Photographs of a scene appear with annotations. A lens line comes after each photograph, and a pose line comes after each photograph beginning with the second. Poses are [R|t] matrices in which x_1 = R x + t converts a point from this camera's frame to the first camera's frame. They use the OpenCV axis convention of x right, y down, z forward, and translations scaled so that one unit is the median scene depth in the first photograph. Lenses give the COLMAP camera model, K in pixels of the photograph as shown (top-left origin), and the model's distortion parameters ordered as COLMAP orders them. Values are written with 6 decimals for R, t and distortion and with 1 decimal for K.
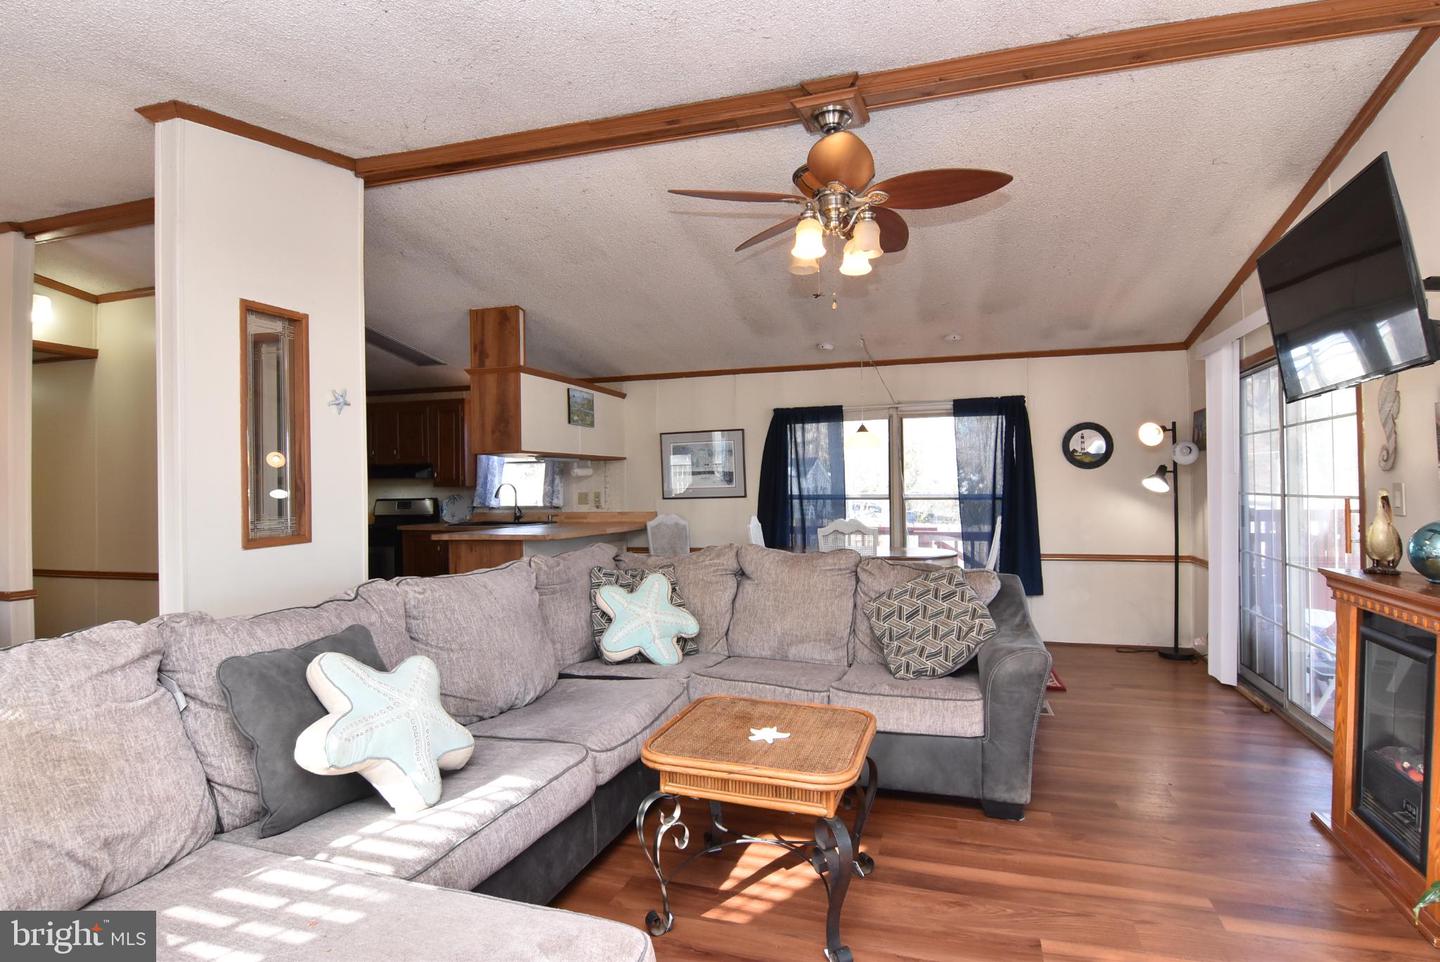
lens RADIAL K [[766.2, 0, 722.7], [0, 766.2, 479.6], [0, 0, 1]] dist [-0.005764, -0.008628]
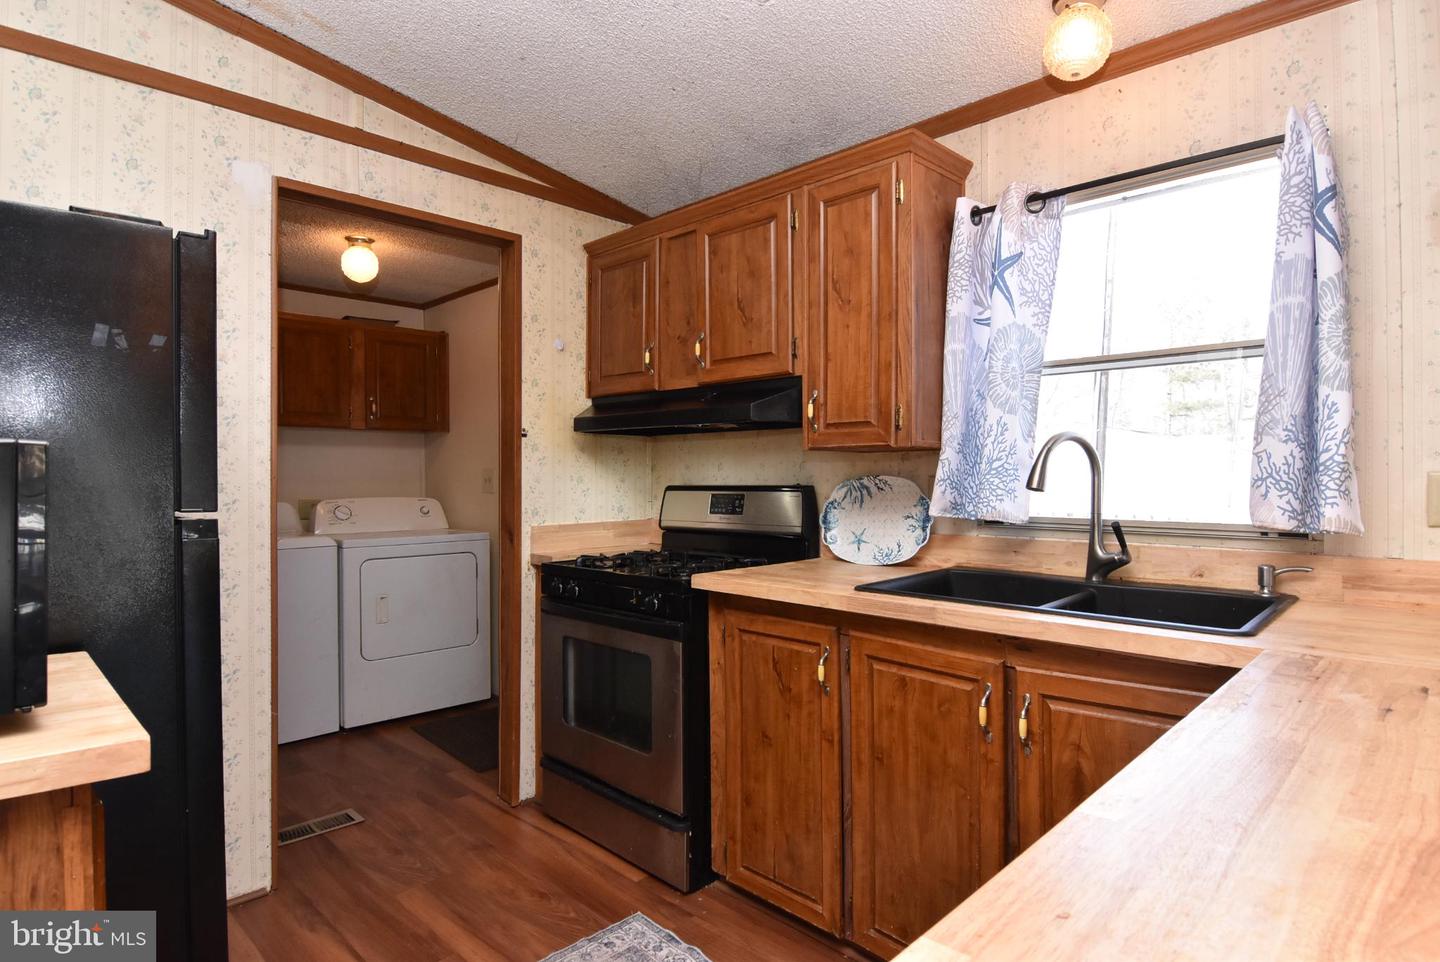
lens RADIAL K [[766.2, 0, 722.1], [0, 766.2, 480.2], [0, 0, 1]] dist [-0.005764, -0.008628]
pose [[0.896144, 0.013158, -0.443568, -0.316015], [-0.006129, 0.999832, 0.017276, 0.019491], [0.443721, -0.012763, 0.896074, 0.828321]]
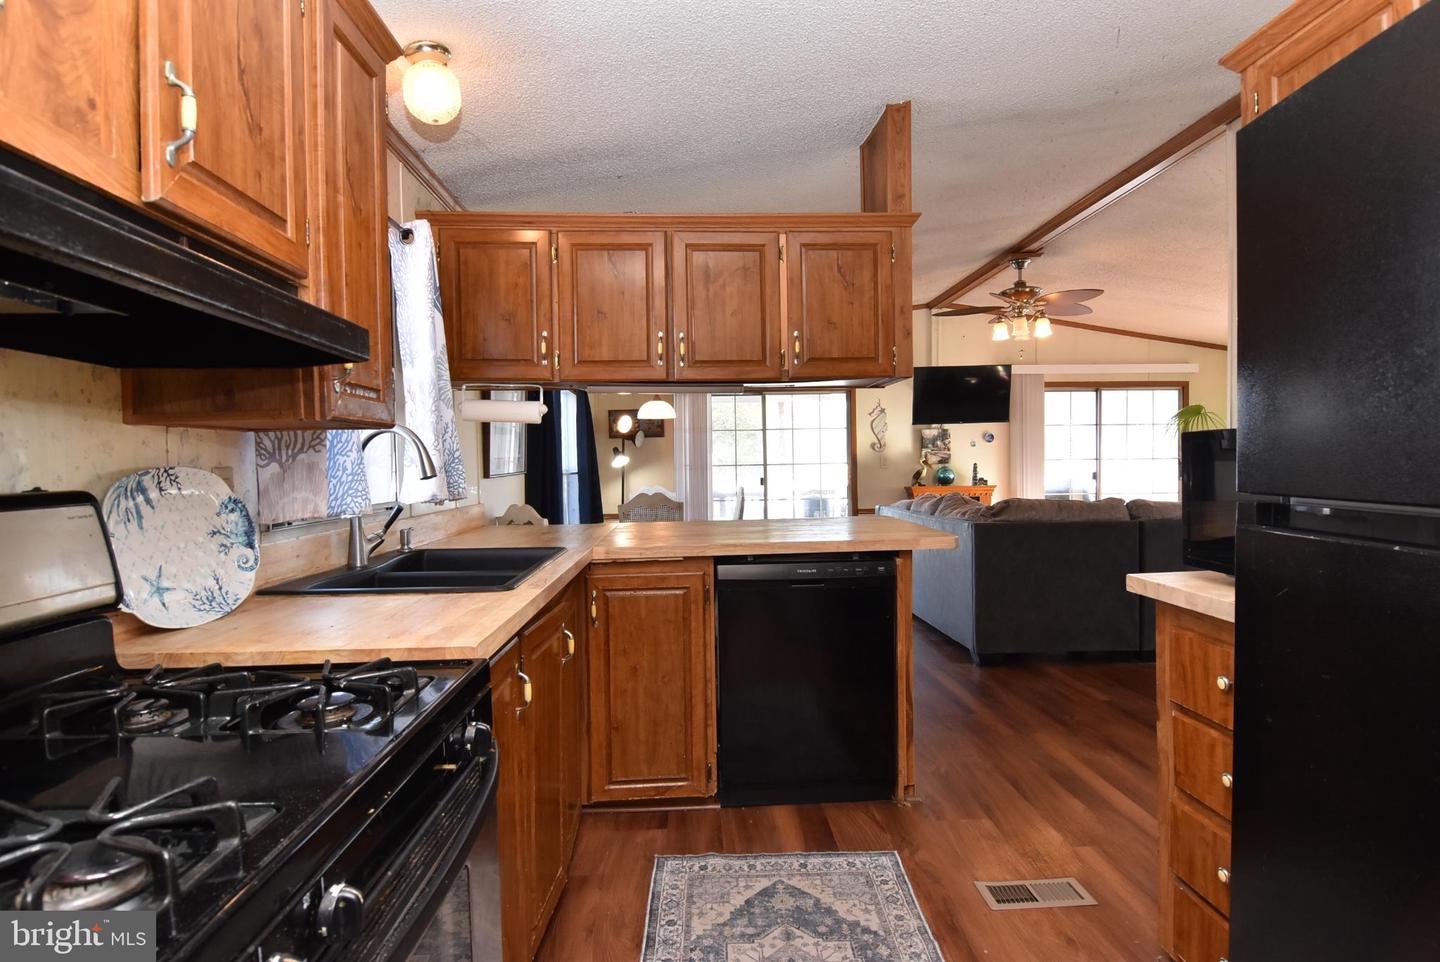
lens RADIAL K [[766.2, 0, 717.3], [0, 766.2, 481.5], [0, 0, 1]] dist [-0.005764, -0.008628]
pose [[-0.346178, -0.005118, 0.938155, -0.677835], [0.012693, 0.999868, 0.010139, 0.027185], [-0.938083, 0.015418, -0.346068, 1.142410]]
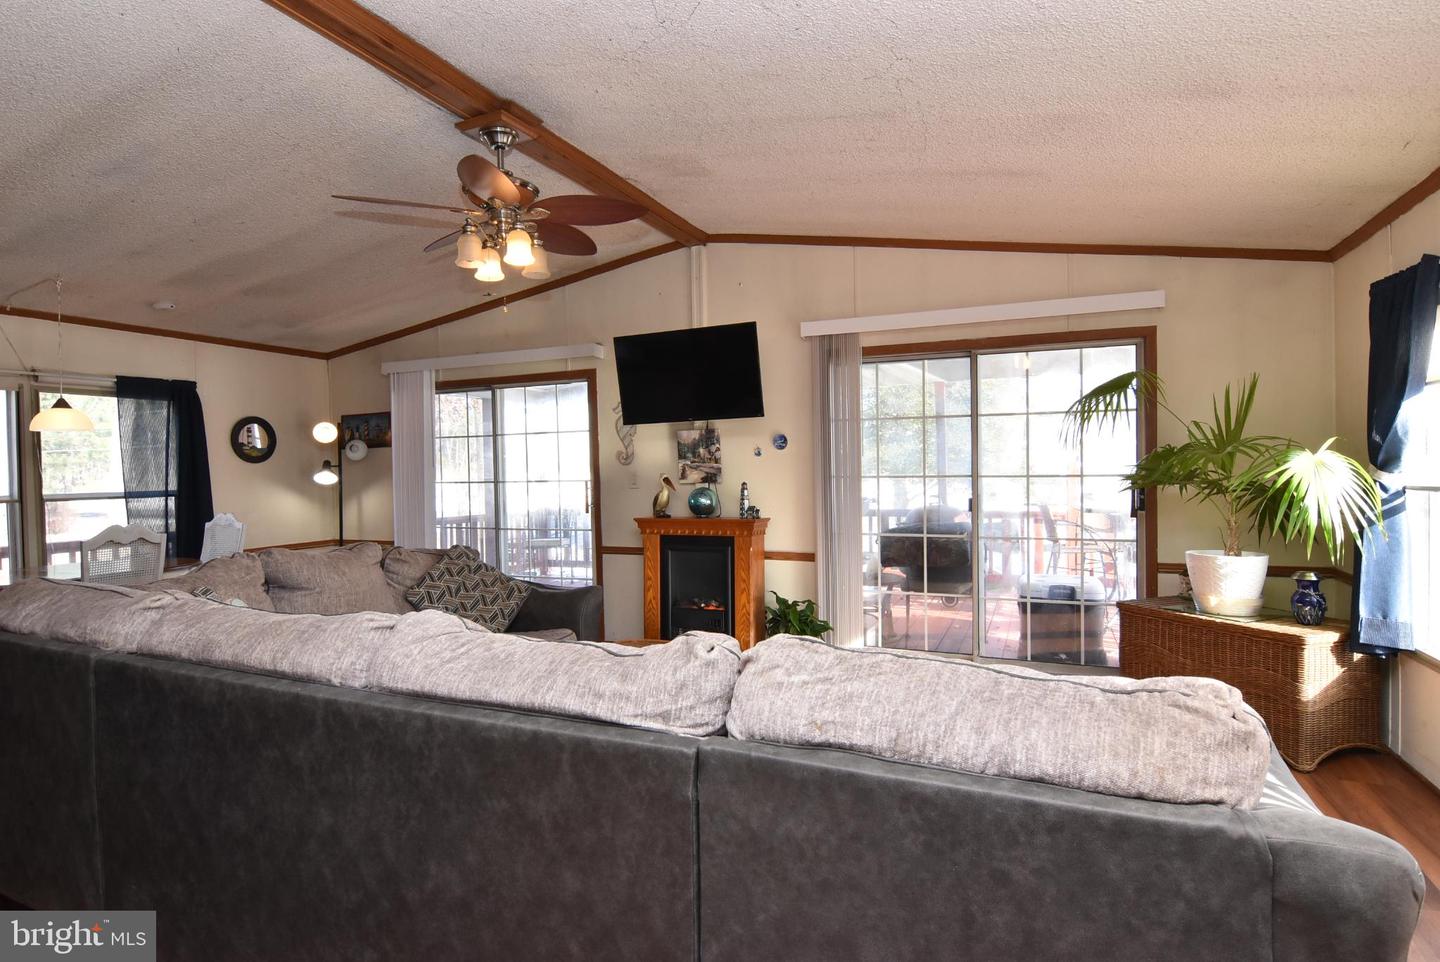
lens RADIAL K [[766.2, 0, 721.4], [0, 766.2, 477.0], [0, 0, 1]] dist [-0.005764, -0.008628]
pose [[0.081261, -0.005601, 0.996677, -0.441433], [0.010196, 0.999937, 0.004788, 0.005784], [-0.996641, 0.009773, 0.081313, 0.285539]]
